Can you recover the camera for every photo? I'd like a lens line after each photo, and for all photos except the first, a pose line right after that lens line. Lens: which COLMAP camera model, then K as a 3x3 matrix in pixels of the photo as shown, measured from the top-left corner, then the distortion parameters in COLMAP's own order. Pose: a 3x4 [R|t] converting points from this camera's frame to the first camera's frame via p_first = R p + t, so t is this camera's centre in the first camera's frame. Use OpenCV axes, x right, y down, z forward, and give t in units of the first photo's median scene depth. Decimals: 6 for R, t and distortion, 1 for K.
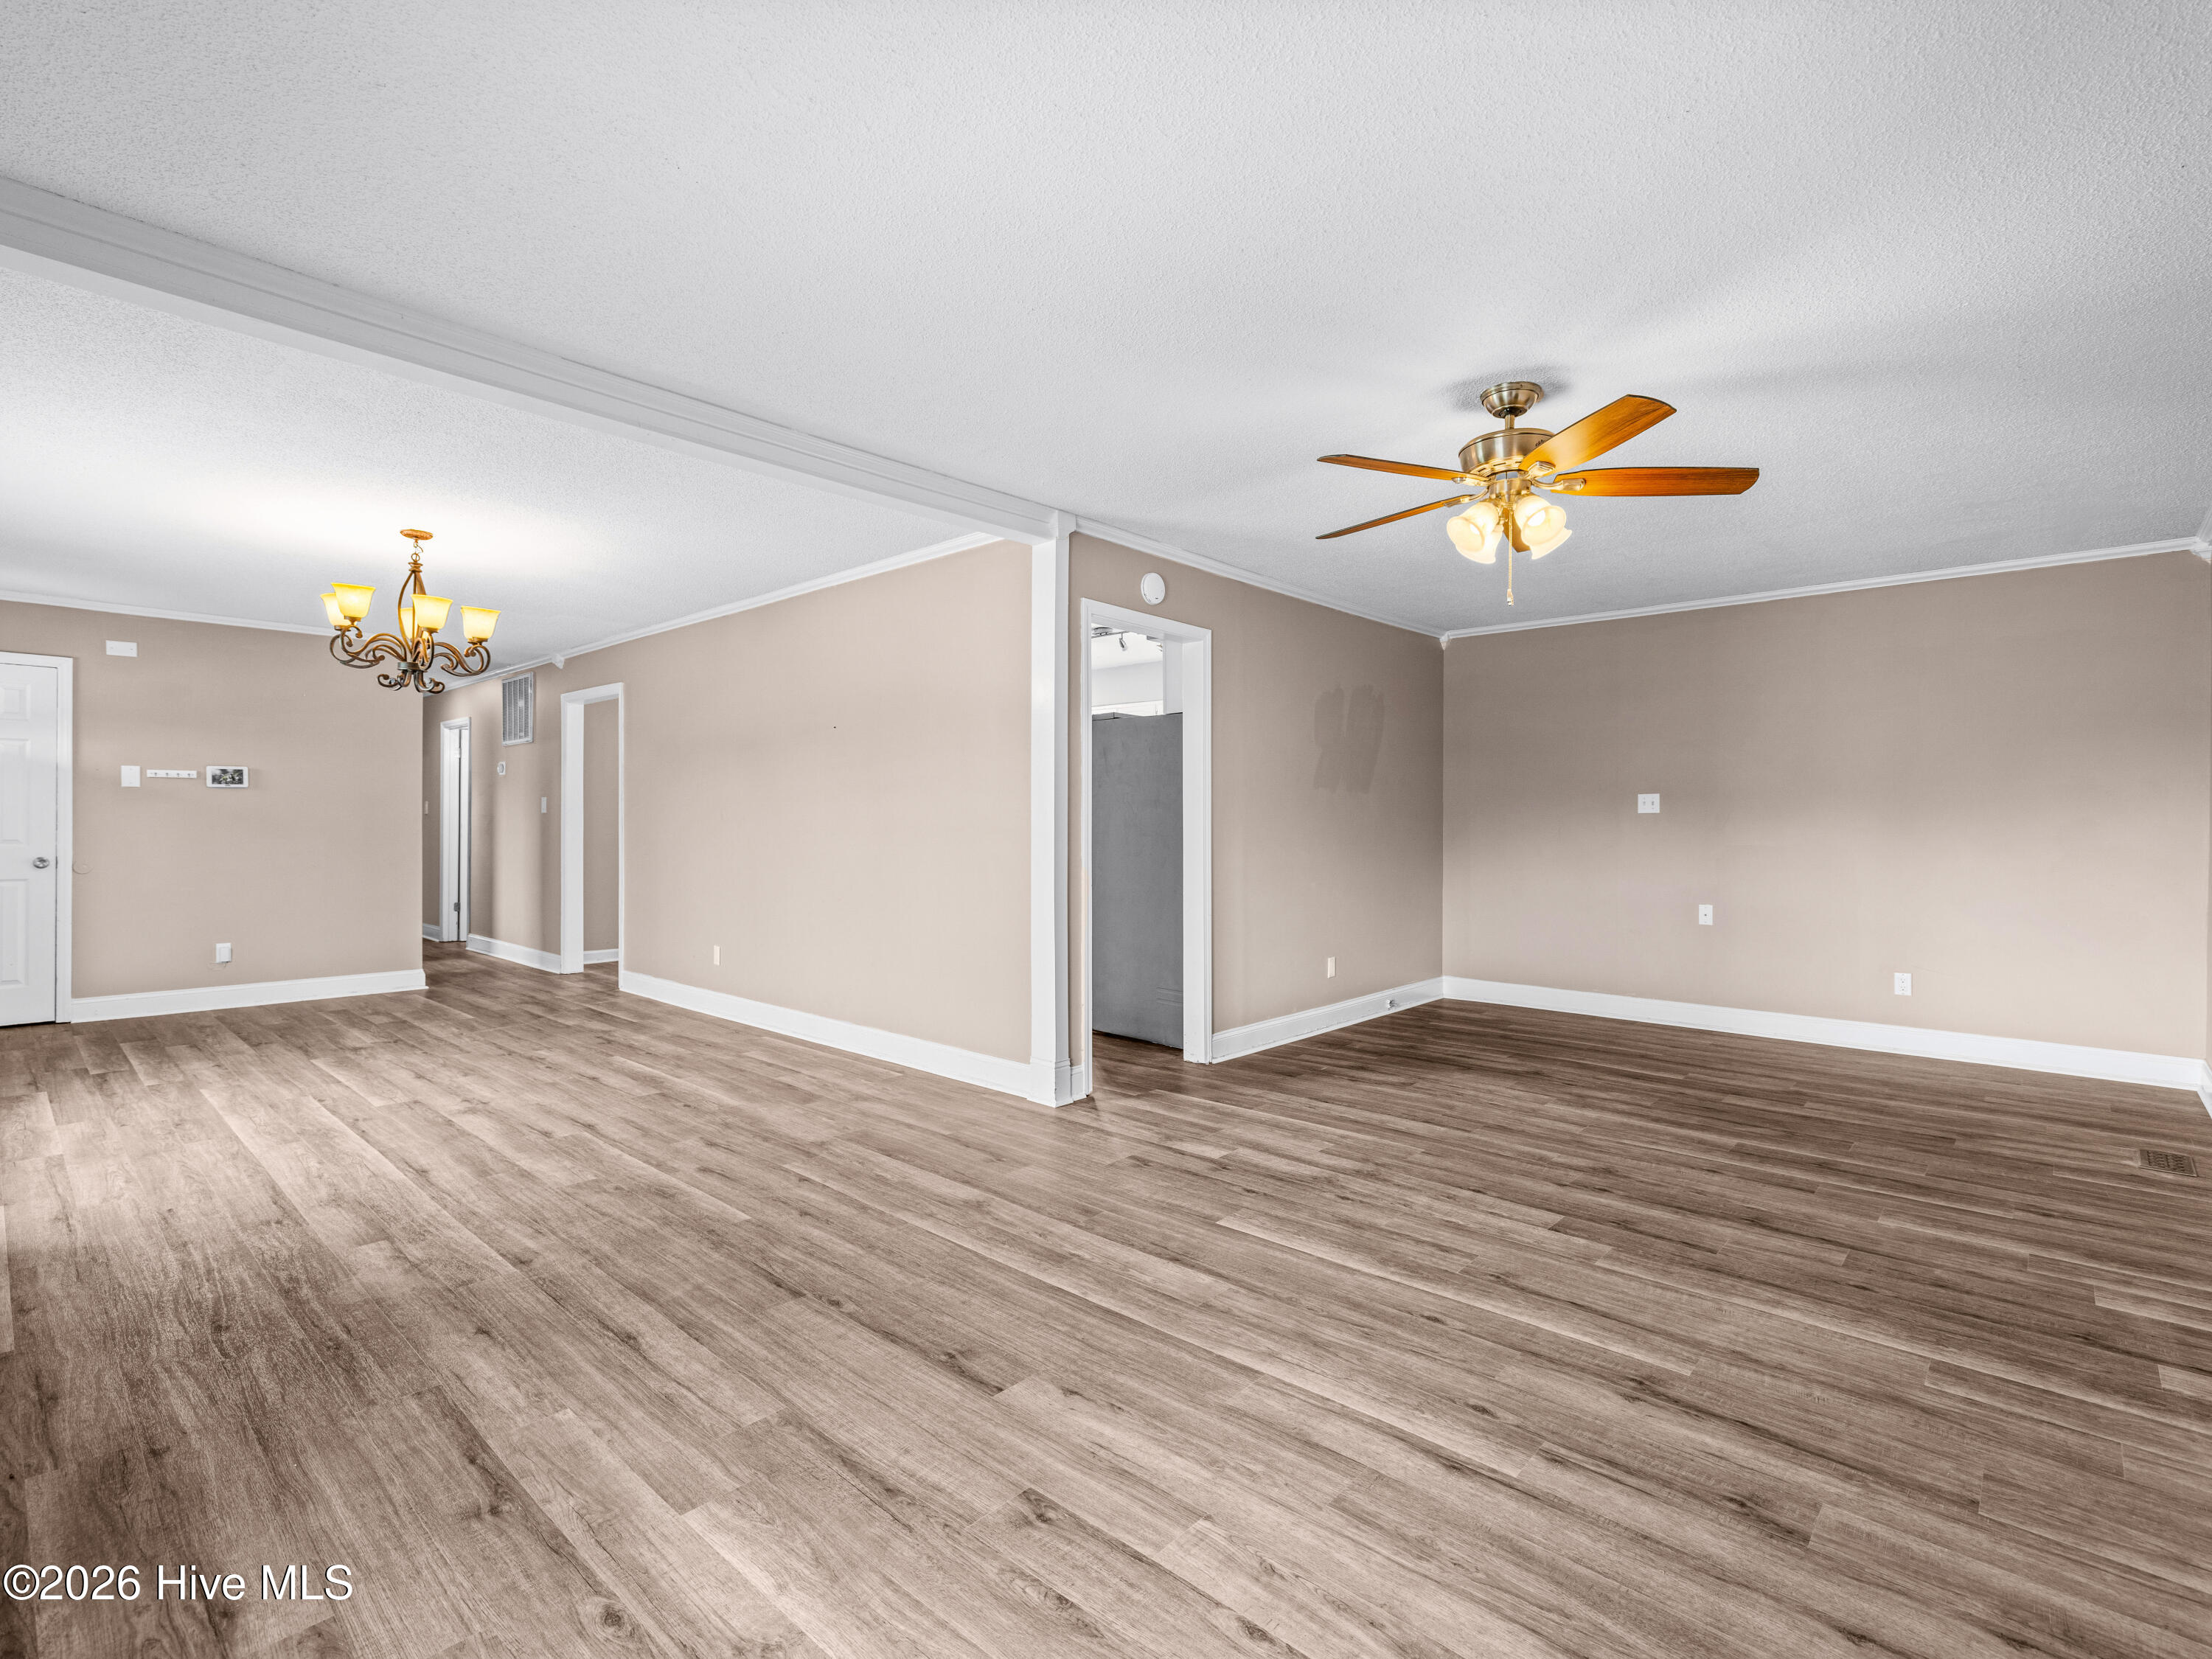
lens RADIAL K [[1051.3, 0, 1106.0], [0, 1051.3, 829.5], [0, 0, 1]] dist [-0.000824, 0.000859]
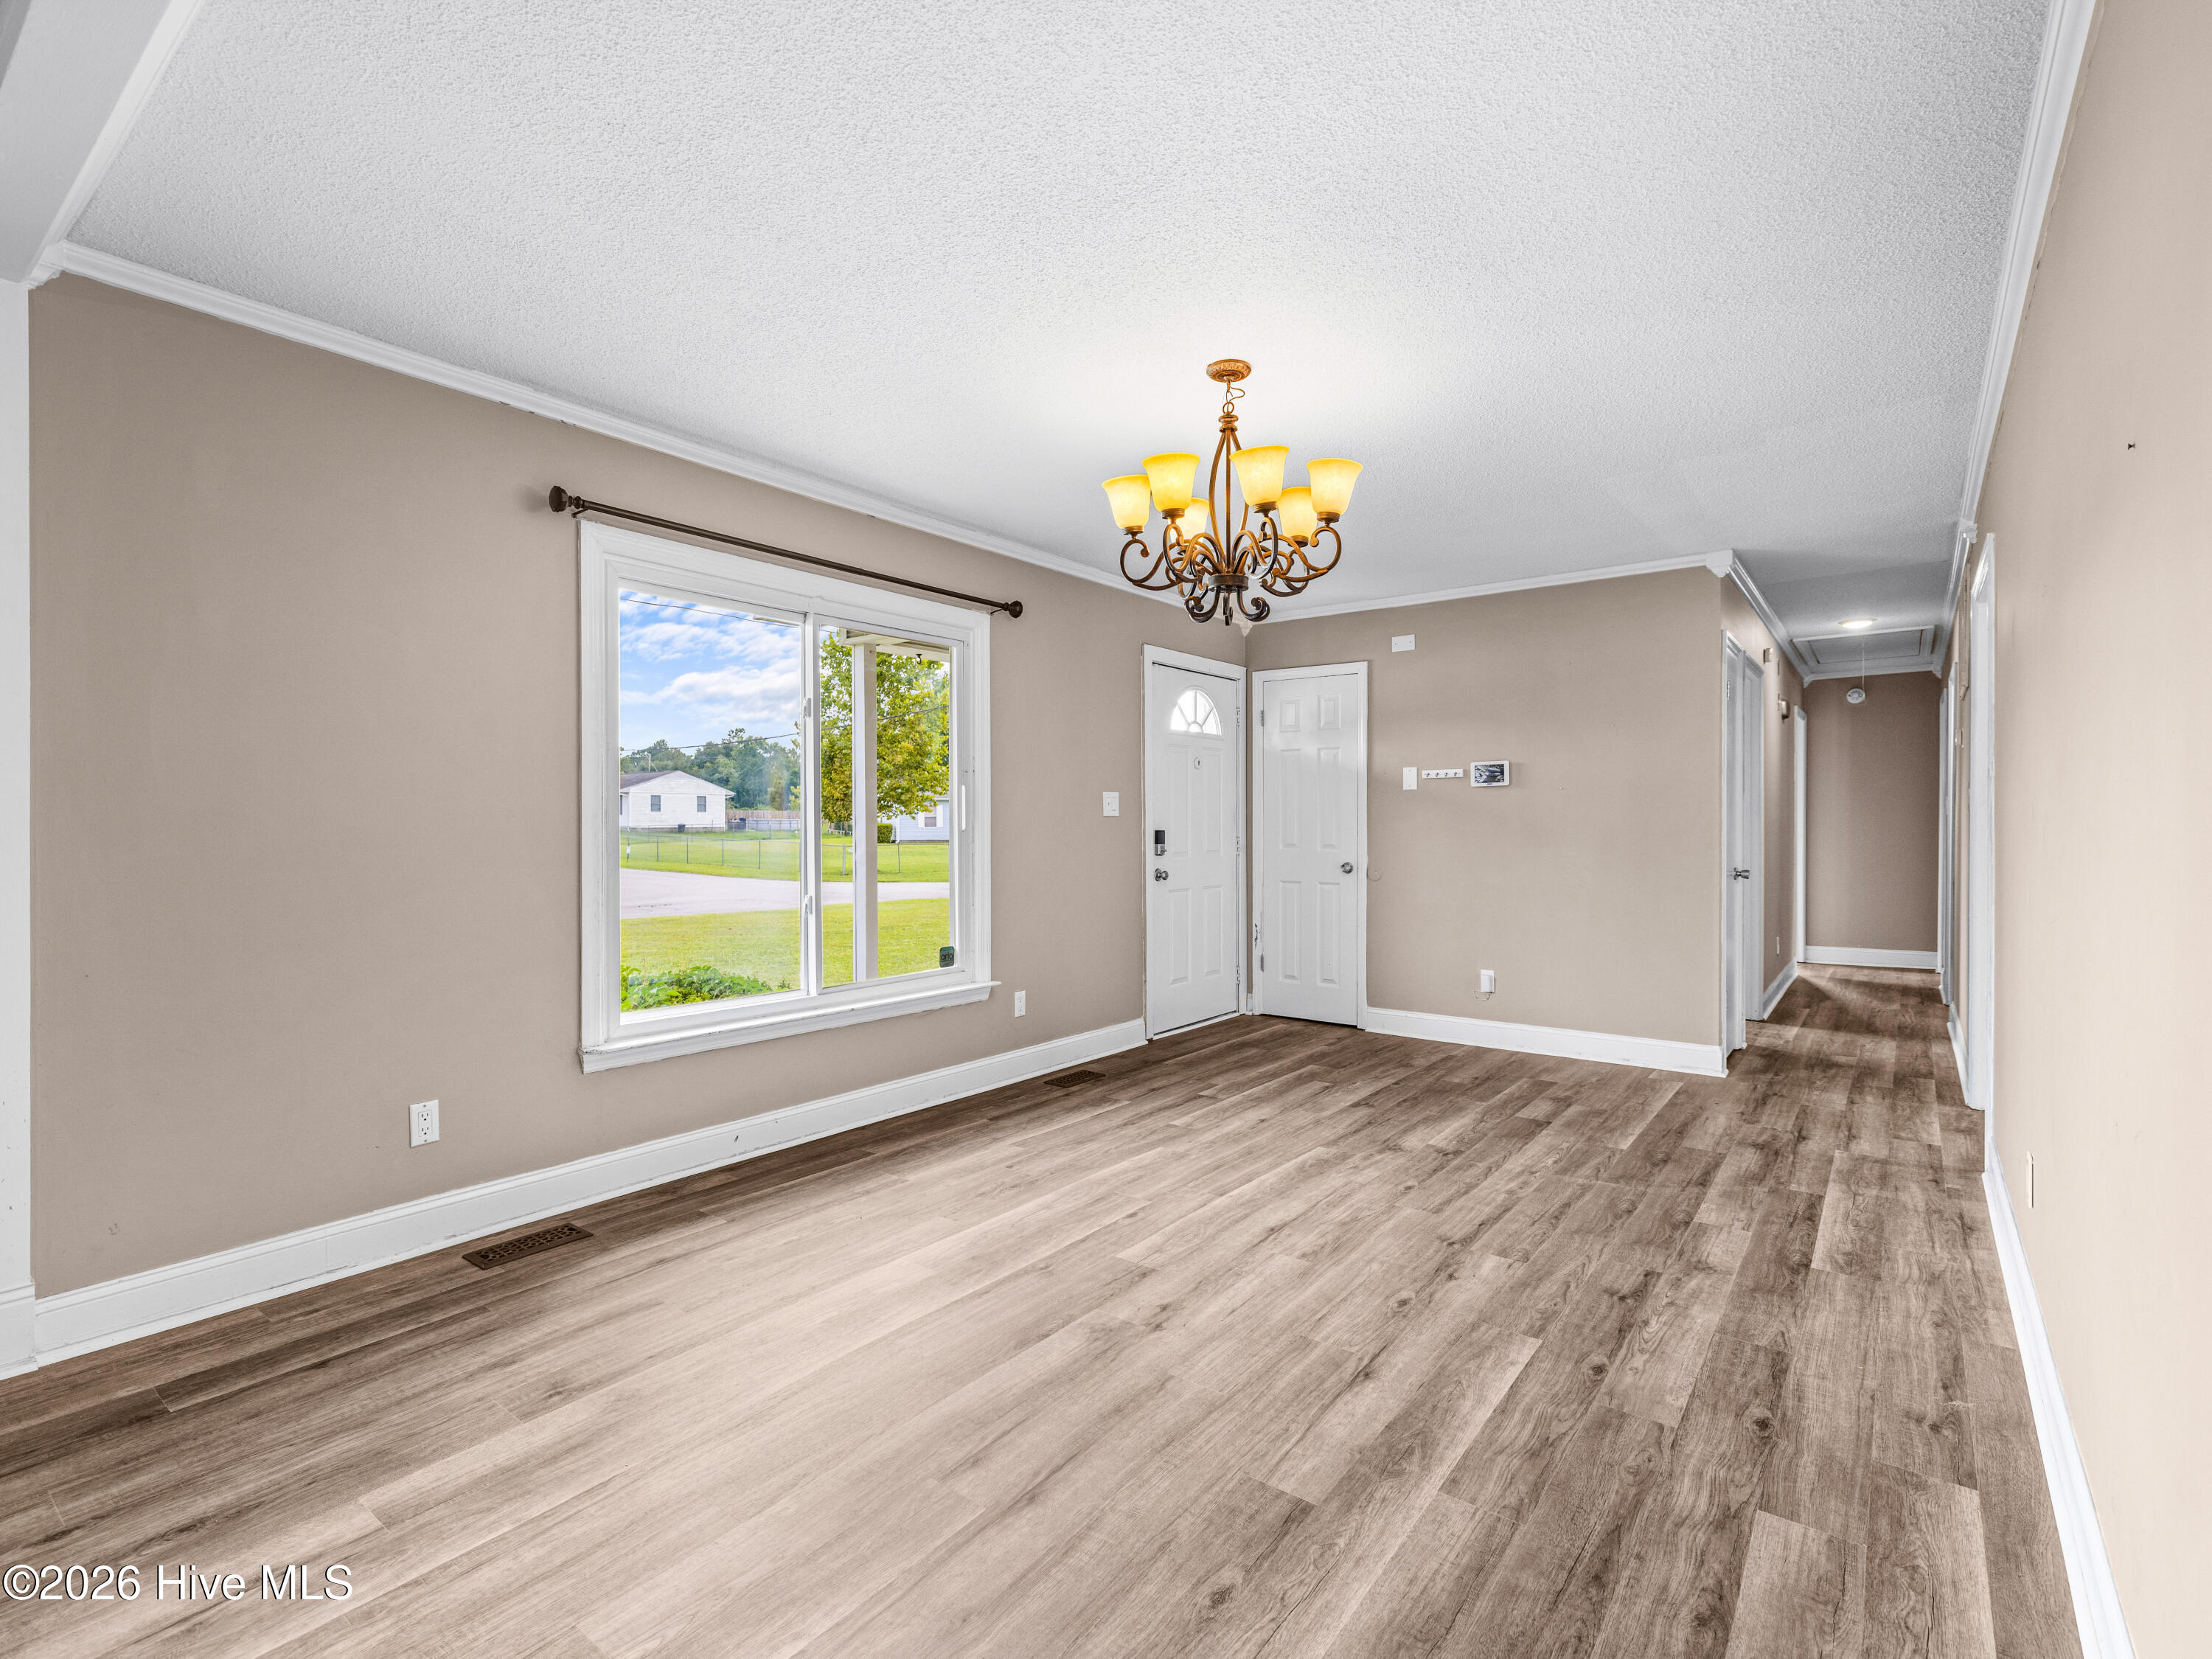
lens RADIAL K [[1053.2, 0, 1106.0], [0, 1053.2, 829.5], [0, 0, 1]] dist [-0.000411, 0.000037]
pose [[0.098792, 0.000771, -0.995108, -0.038113], [-0.006260, 0.999980, 0.000153, -0.005794], [0.995088, 0.006215, 0.098795, 1.022977]]
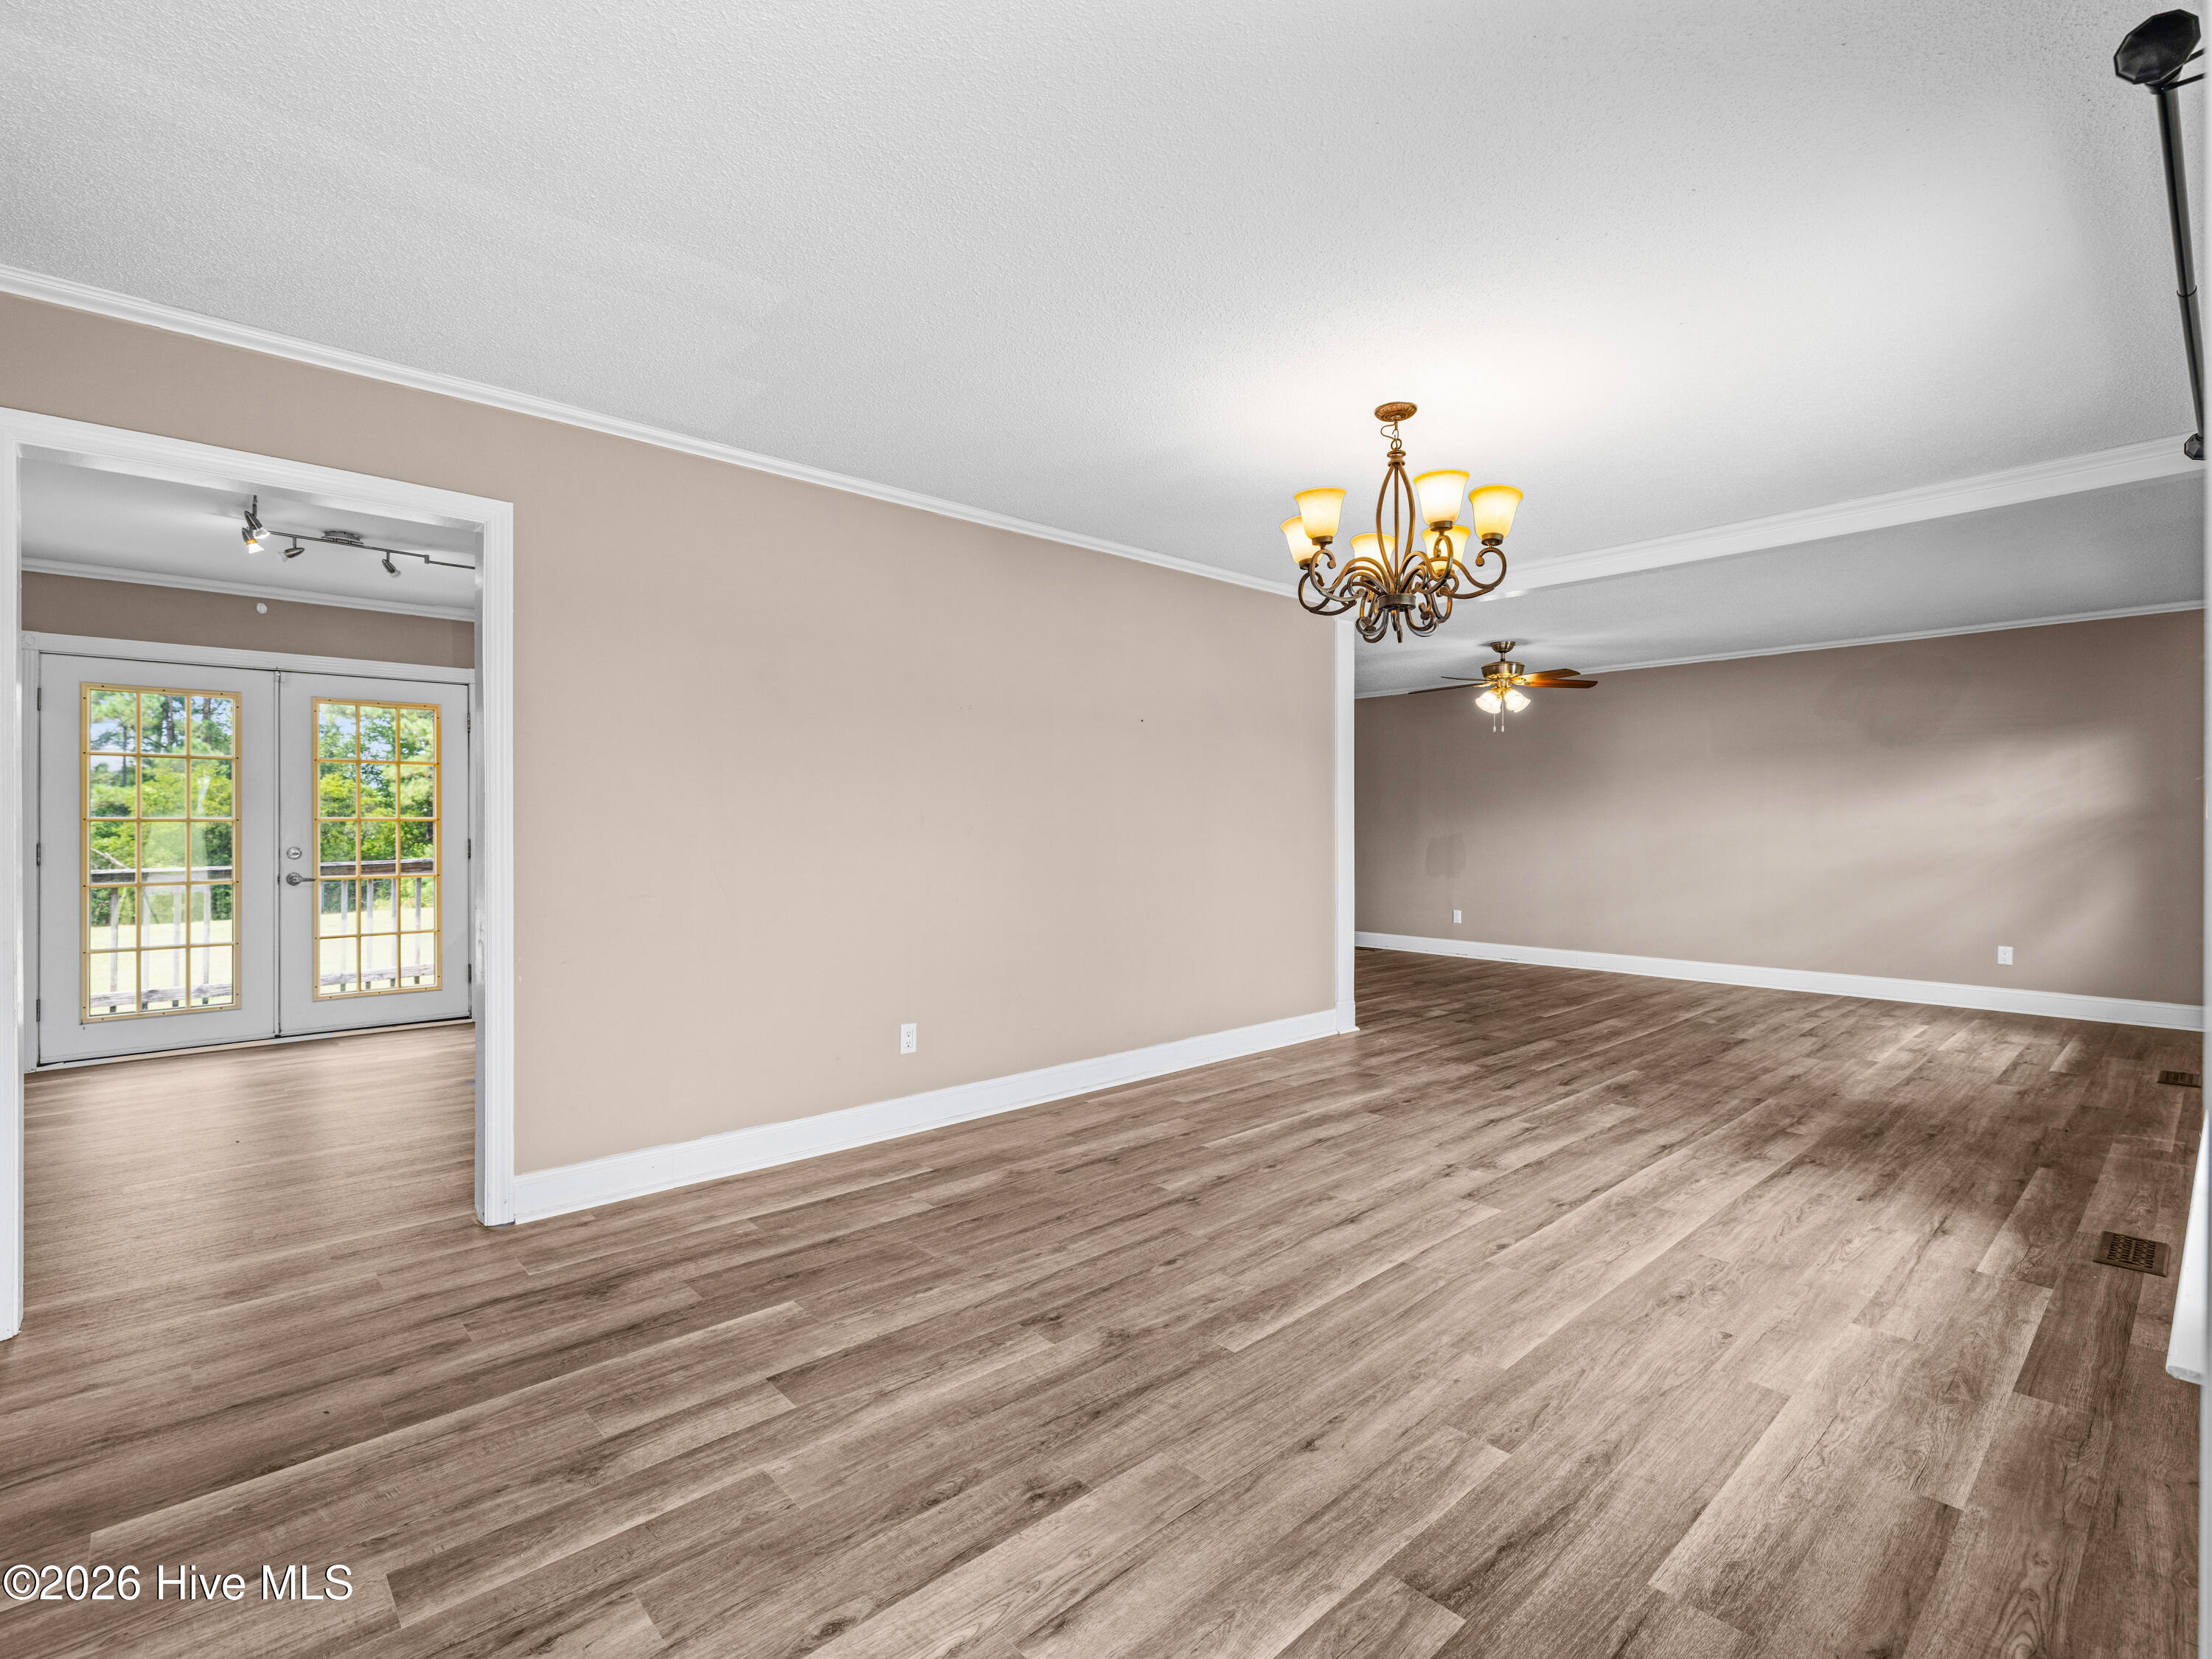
lens RADIAL K [[1051.3, 0, 1106.0], [0, 1051.3, 829.5], [0, 0, 1]] dist [-0.000824, 0.000859]
pose [[0.077170, -0.006853, 0.996994, -1.608240], [0.009184, 0.999939, 0.006163, -0.014713], [-0.996976, 0.008681, 0.077228, 1.346177]]
